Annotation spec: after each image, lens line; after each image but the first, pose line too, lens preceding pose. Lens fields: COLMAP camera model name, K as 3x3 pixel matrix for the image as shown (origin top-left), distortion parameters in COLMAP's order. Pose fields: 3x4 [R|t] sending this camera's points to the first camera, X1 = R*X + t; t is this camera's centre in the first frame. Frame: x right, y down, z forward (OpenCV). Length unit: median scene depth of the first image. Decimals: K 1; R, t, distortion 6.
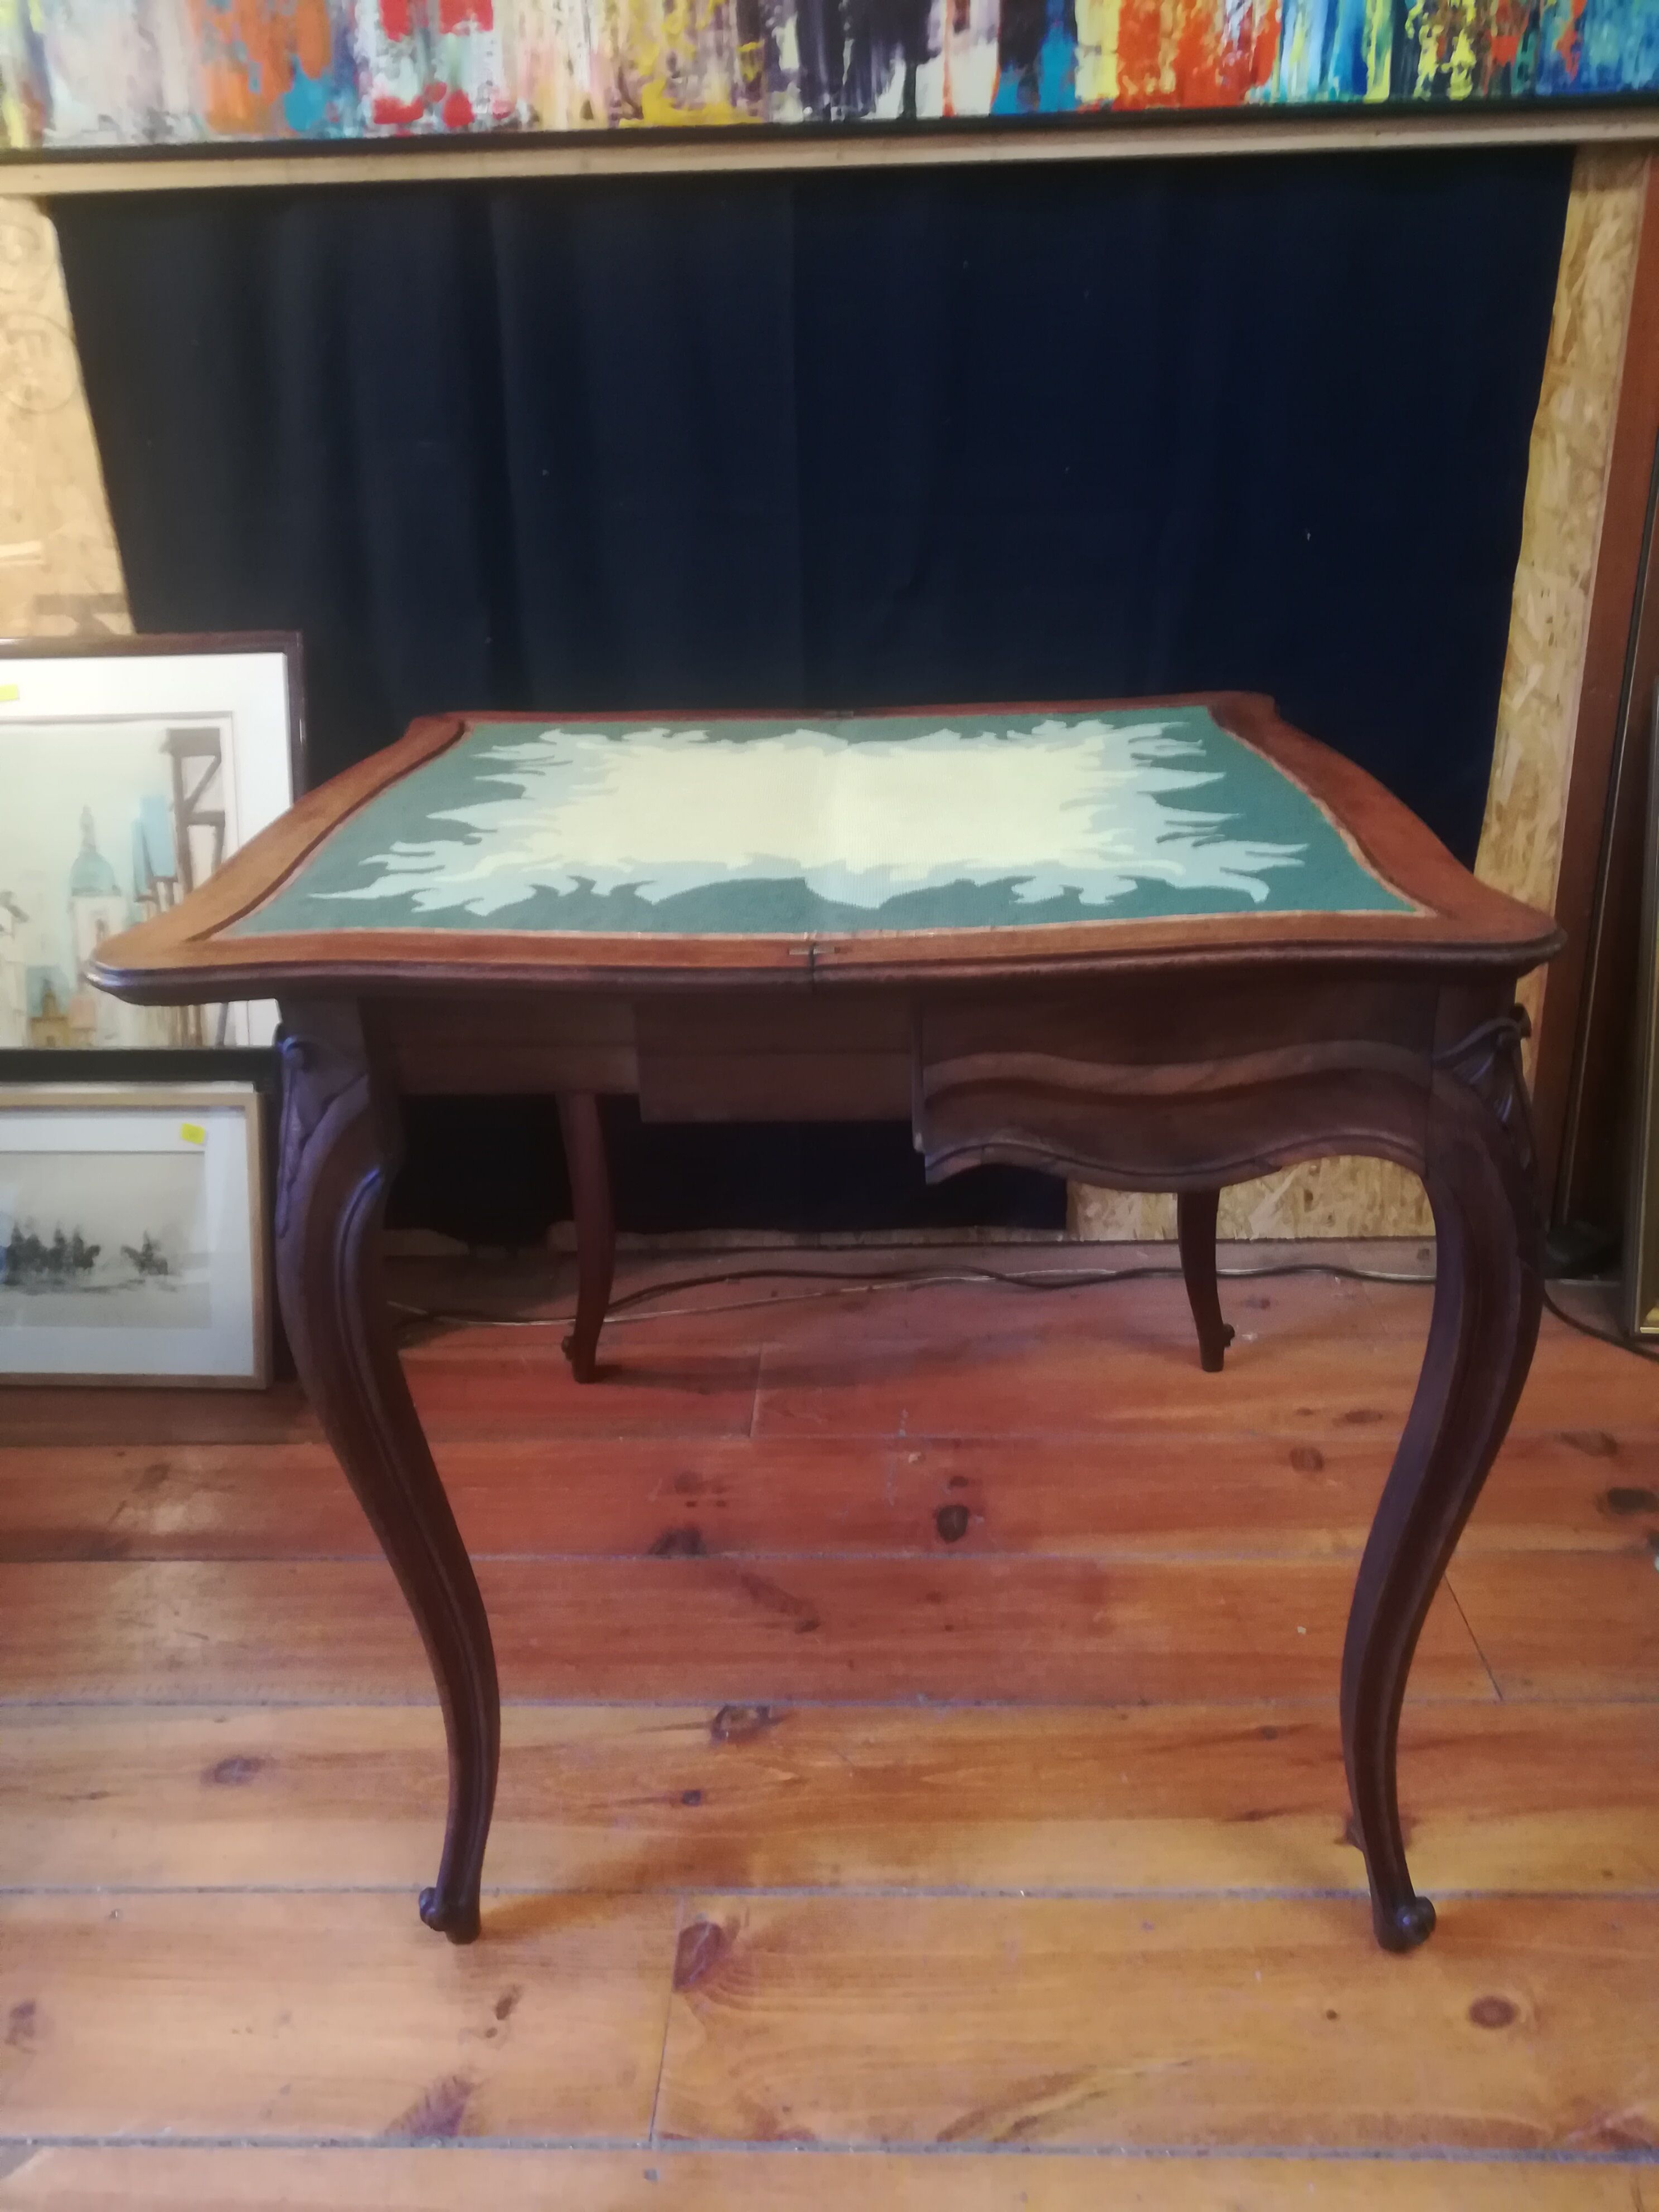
lens RADIAL K [[1702.0, 0, 829.5], [0, 1702.0, 1106.0], [0, 0, 1]] dist [-0.007389, 0.005954]
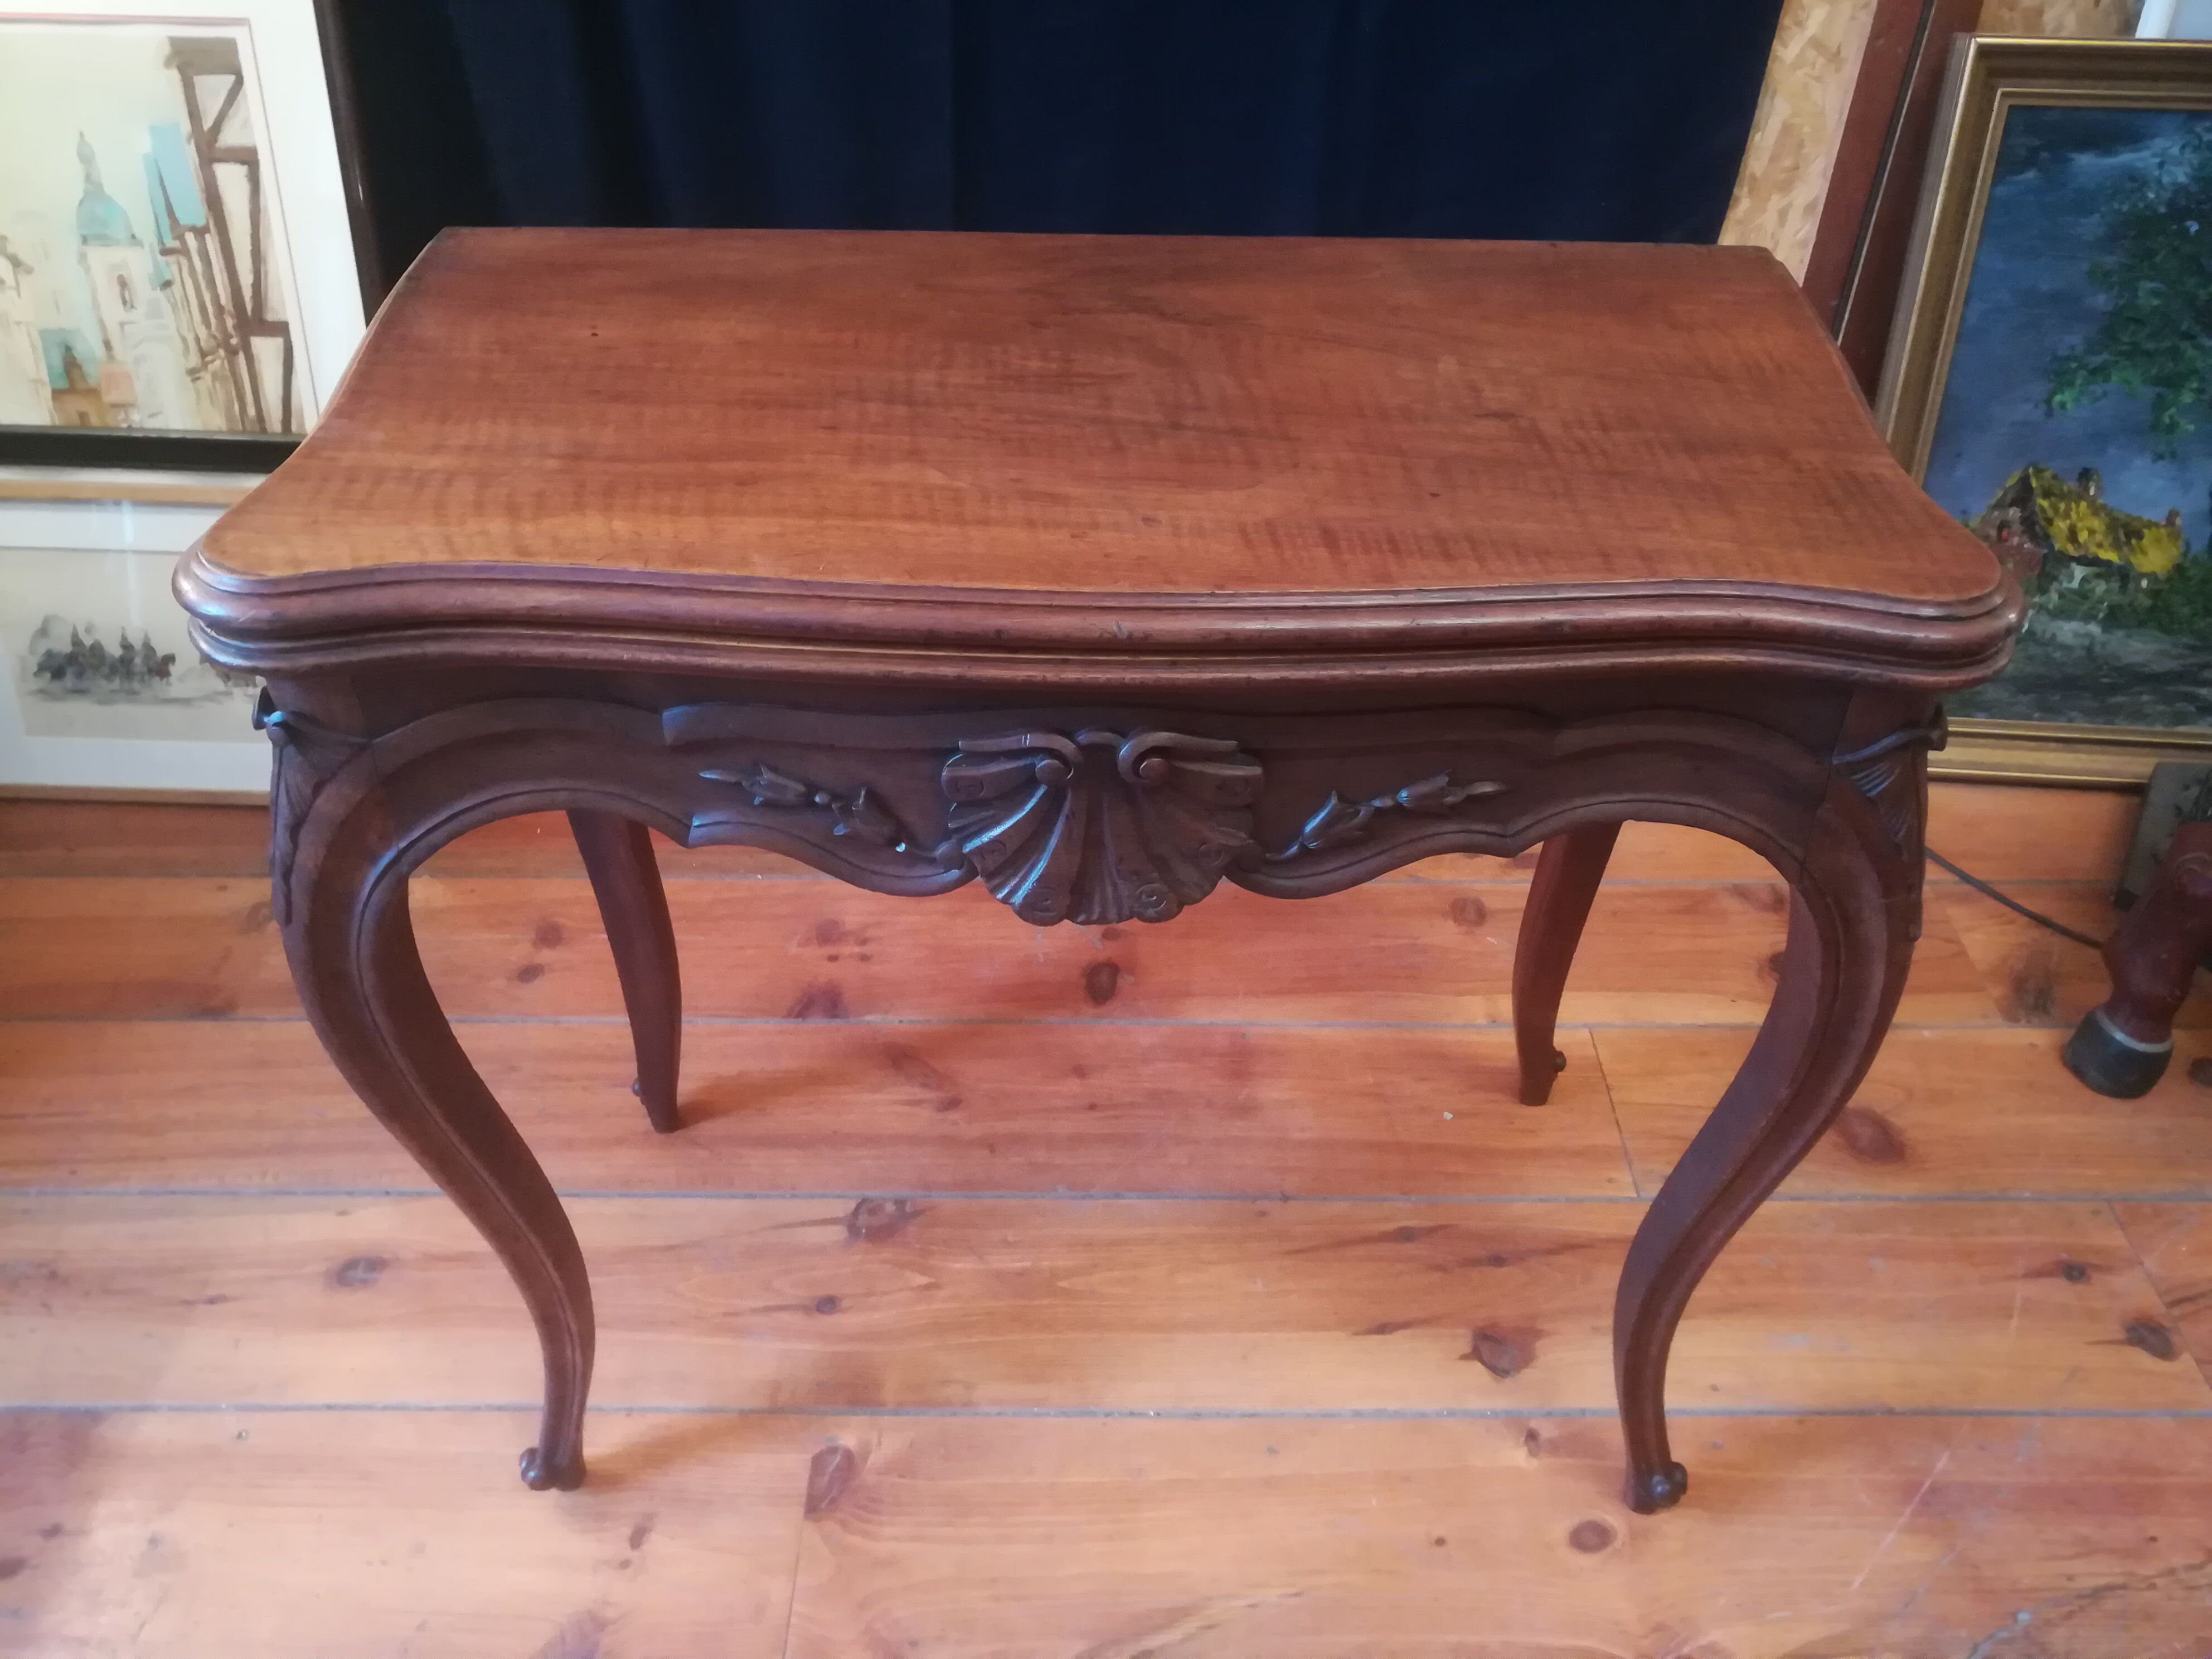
lens RADIAL K [[1702.0, 0, 1106.9], [0, 1702.0, 820.8], [0, 0, 1]] dist [-0.007389, 0.005954]
pose [[0.998527, 0.008365, 0.053609, 0.025569], [-0.024066, 0.953820, 0.299412, -0.156014], [-0.048629, -0.300261, 0.952617, 0.118840]]
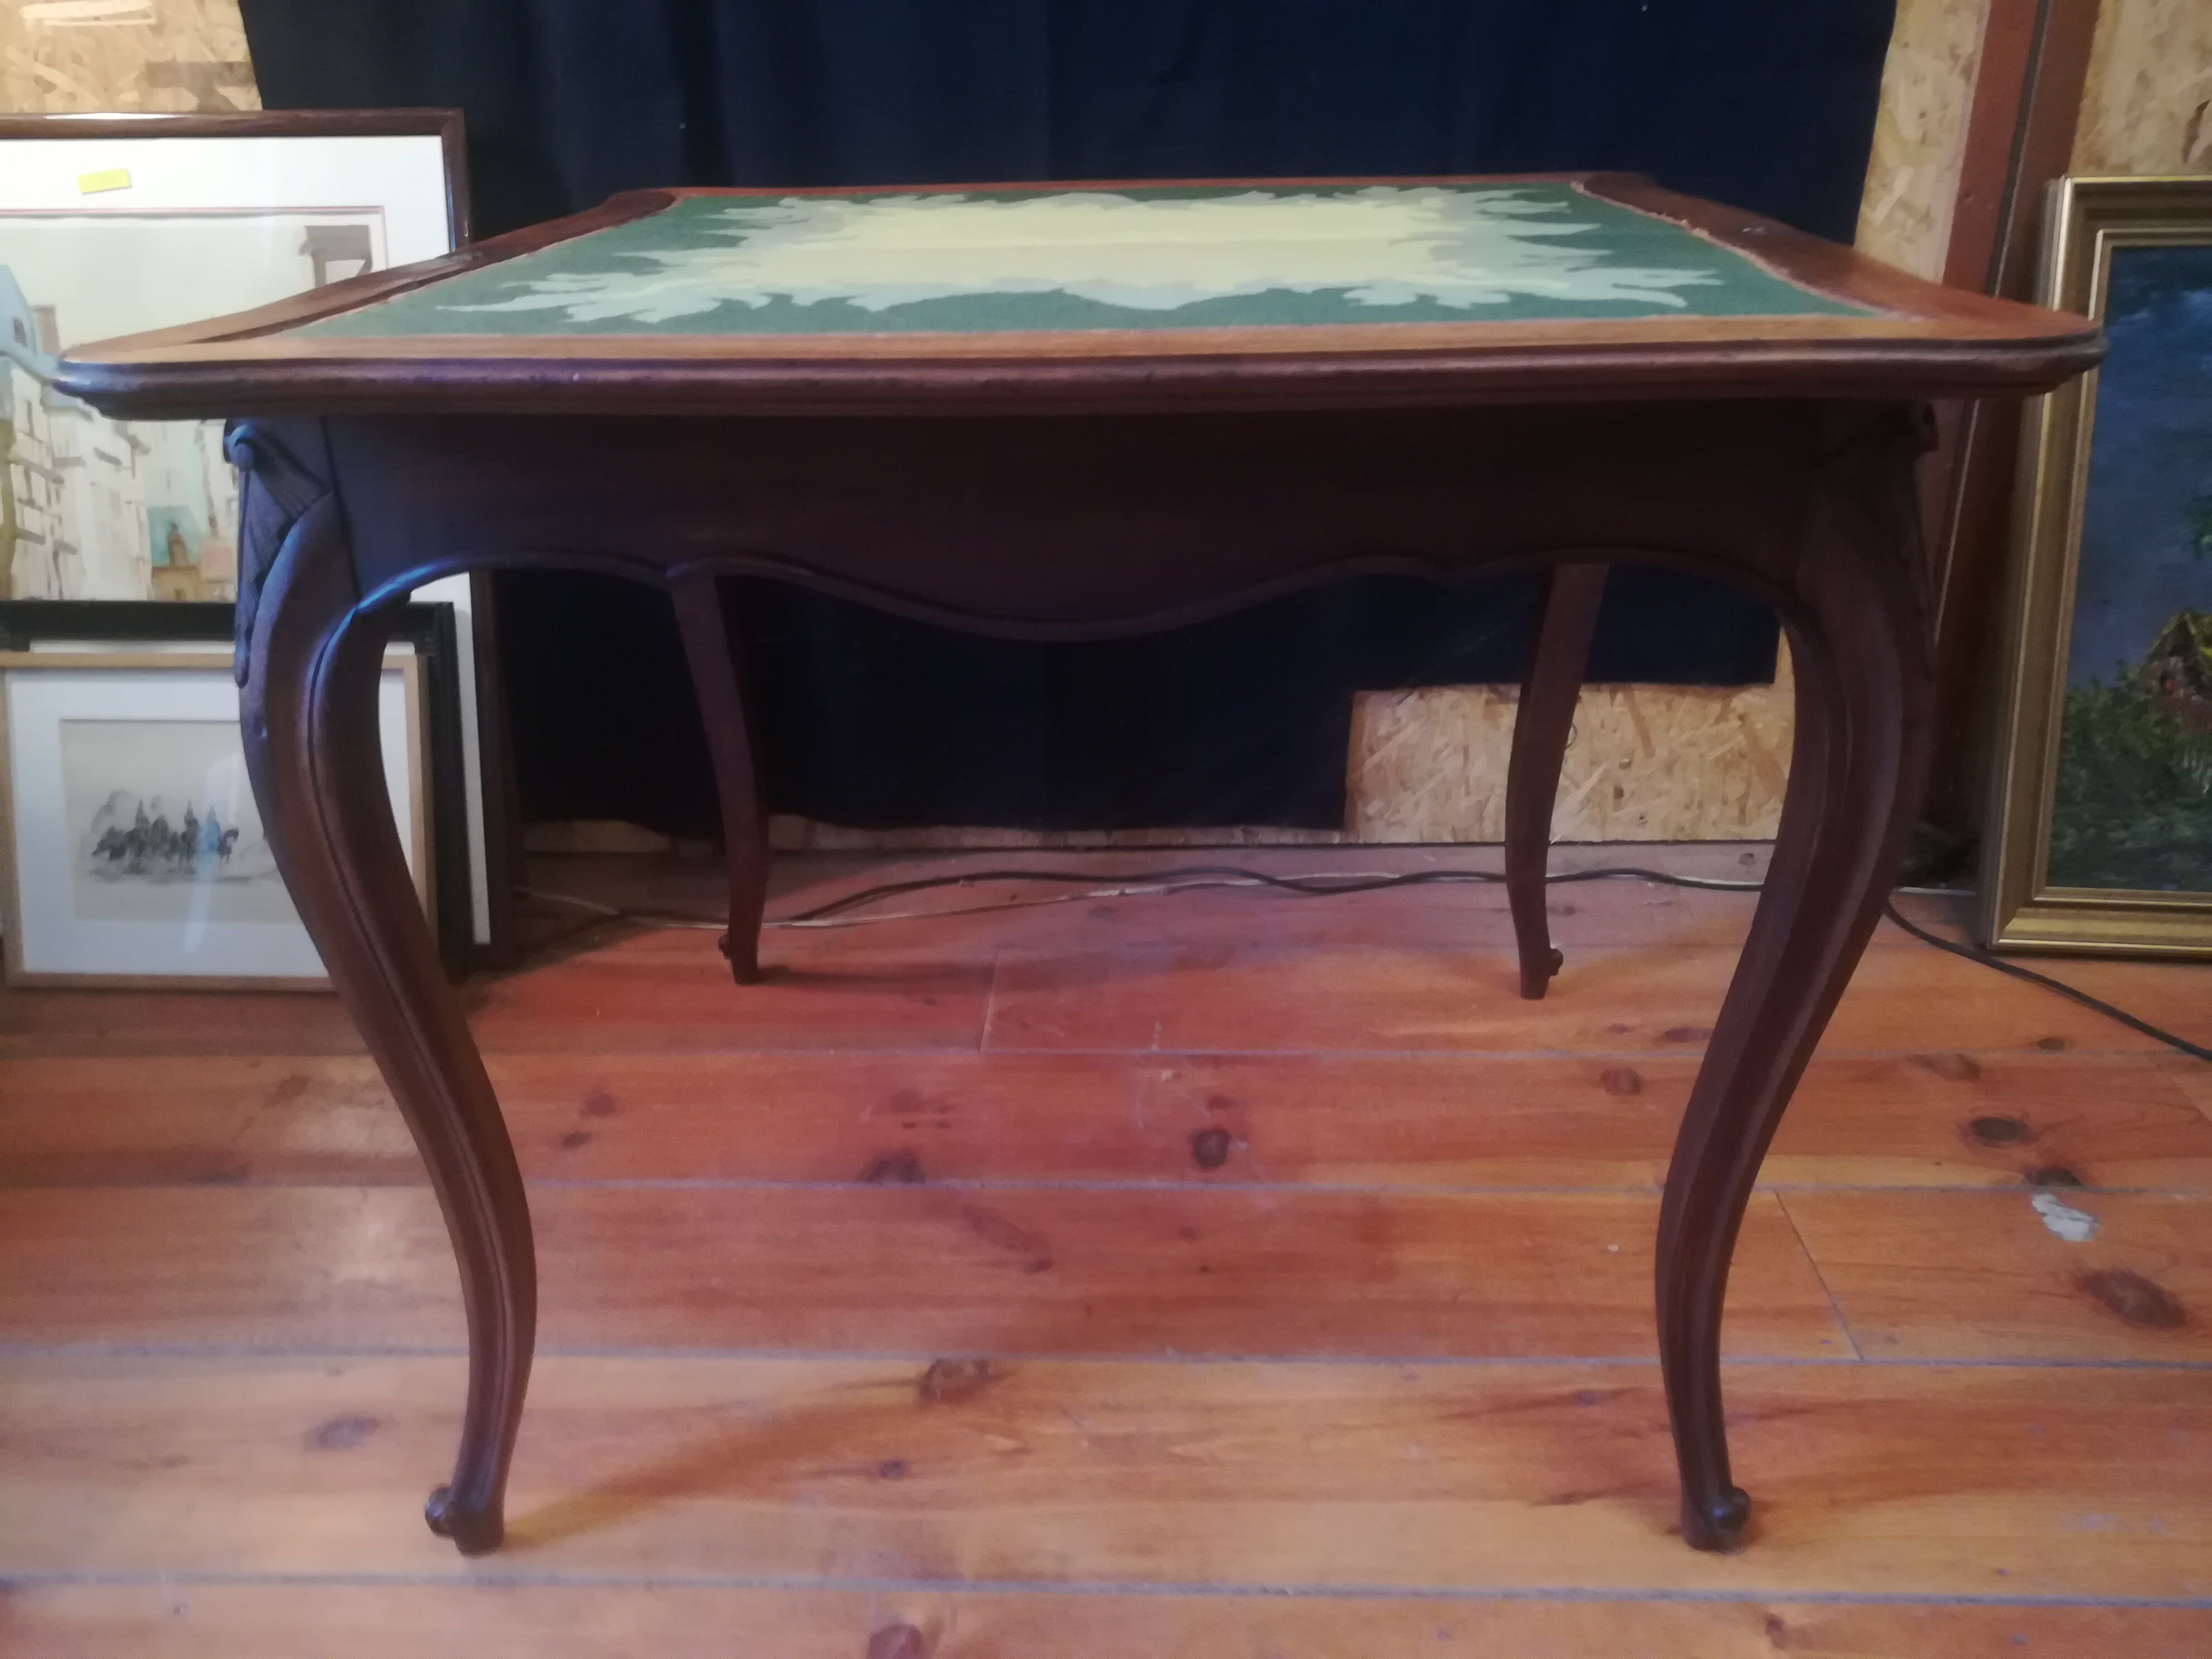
lens RADIAL K [[1696.2, 0, 1104.4], [0, 1696.2, 833.1], [0, 0, 1]] dist [-0.002884, 0.009549]
pose [[0.999937, 0.009783, 0.005416, 0.014114], [-0.010016, 0.998949, 0.044739, 0.054756], [-0.004972, -0.044790, 0.998984, 0.174346]]
